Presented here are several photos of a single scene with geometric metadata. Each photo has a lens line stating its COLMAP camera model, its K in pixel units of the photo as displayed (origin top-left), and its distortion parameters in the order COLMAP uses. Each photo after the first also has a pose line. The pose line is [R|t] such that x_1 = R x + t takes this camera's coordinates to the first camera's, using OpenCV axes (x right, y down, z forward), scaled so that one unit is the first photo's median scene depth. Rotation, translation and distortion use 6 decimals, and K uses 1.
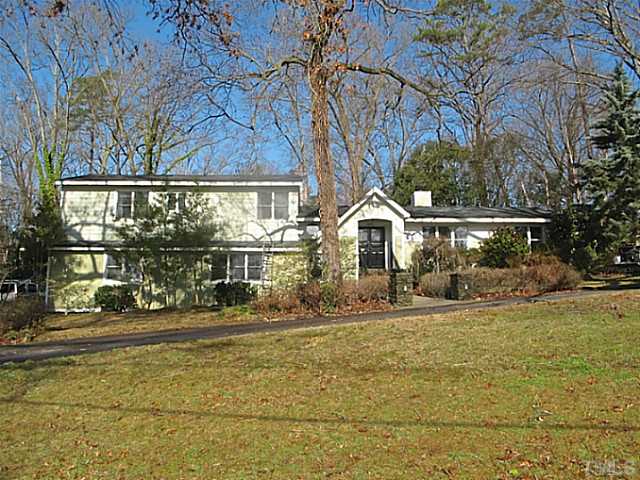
lens RADIAL K [[564.1, 0, 320.0], [0, 564.1, 240.0], [0, 0, 1]] dist [-0.077714, 0.017902]
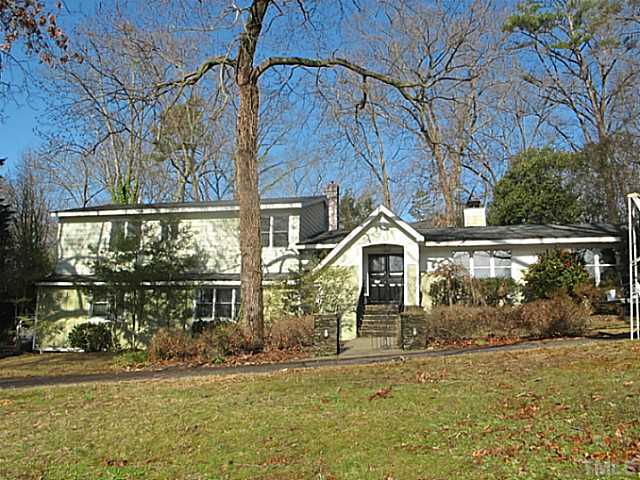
lens RADIAL K [[605.1, 0, 364.3], [0, 605.1, 236.3], [0, 0, 1]] dist [-0.082633, 0.017939]
pose [[0.968168, -0.030457, -0.248441, 0.295117], [0.016944, 0.998267, -0.056348, 0.000347], [0.249727, 0.050345, 0.967007, 0.143577]]
